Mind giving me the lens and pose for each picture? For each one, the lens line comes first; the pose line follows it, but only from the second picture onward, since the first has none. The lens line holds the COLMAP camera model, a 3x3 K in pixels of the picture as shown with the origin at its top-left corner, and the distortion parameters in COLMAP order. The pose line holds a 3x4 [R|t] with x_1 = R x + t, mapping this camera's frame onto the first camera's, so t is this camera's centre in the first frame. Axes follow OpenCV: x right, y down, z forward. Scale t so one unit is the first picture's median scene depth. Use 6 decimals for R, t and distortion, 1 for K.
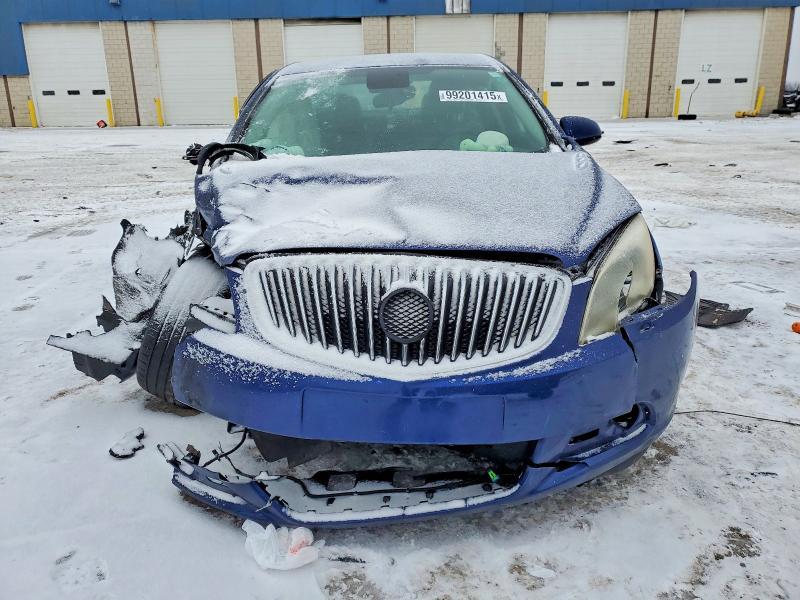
lens RADIAL K [[636.6, 0, 400.0], [0, 636.6, 300.0], [0, 0, 1]] dist [0.024887, 0.002476]
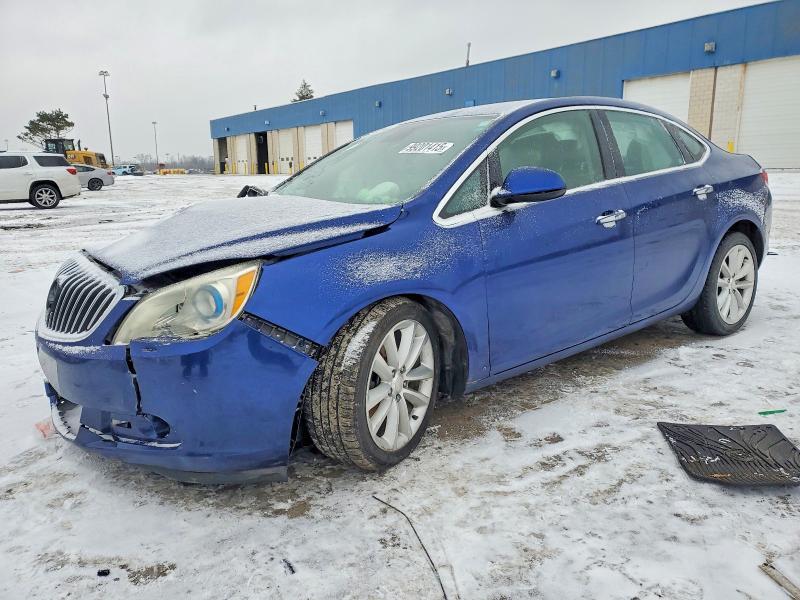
lens RADIAL K [[636.6, 0, 400.0], [0, 636.6, 300.0], [0, 0, 1]] dist [0.024887, 0.002476]
pose [[0.591544, 0.171252, -0.787876, 1.111453], [-0.220005, 0.974385, 0.046609, -0.141932], [0.775676, 0.145765, 0.614068, 0.445944]]
